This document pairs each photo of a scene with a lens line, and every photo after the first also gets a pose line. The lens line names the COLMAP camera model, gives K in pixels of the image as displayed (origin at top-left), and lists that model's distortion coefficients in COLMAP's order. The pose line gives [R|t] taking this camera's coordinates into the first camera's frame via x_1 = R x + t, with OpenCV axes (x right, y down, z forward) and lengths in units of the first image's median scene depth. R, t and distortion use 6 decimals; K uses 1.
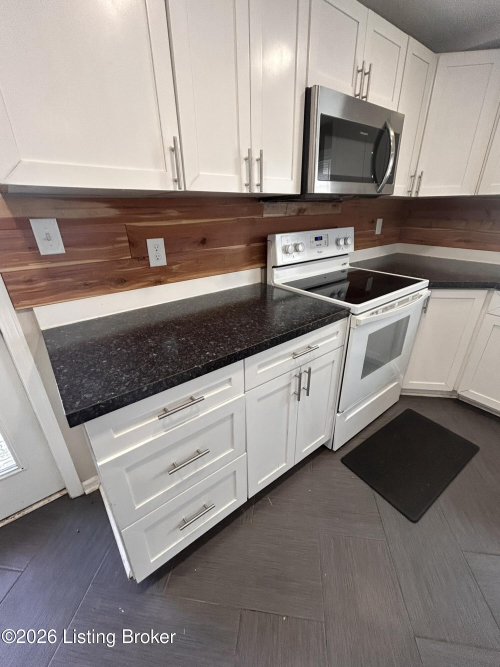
lens RADIAL K [[273.5, 0, 250.5], [0, 273.5, 332.0], [0, 0, 1]] dist [-0.006710, 0.002005]
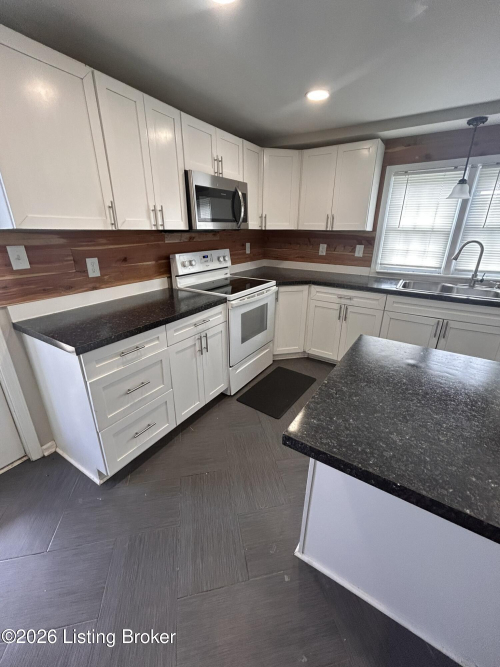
lens RADIAL K [[273.5, 0, 248.5], [0, 273.5, 332.9], [0, 0, 1]] dist [-0.006710, 0.002005]
pose [[0.941099, -0.103816, 0.321801, -0.062550], [0.124103, 0.991332, -0.043124, 0.200021], [-0.314534, 0.080521, 0.945825, -0.552191]]
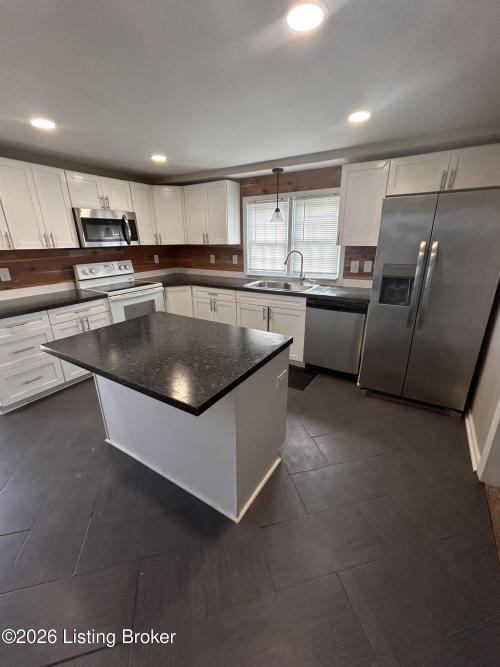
lens RADIAL K [[273.5, 0, 249.0], [0, 273.5, 333.2], [0, 0, 1]] dist [-0.006710, 0.002005]
pose [[0.931661, -0.116573, 0.344120, 0.606485], [0.150333, 0.985935, -0.073016, 0.561797], [-0.330769, 0.119759, 0.936082, -1.464620]]
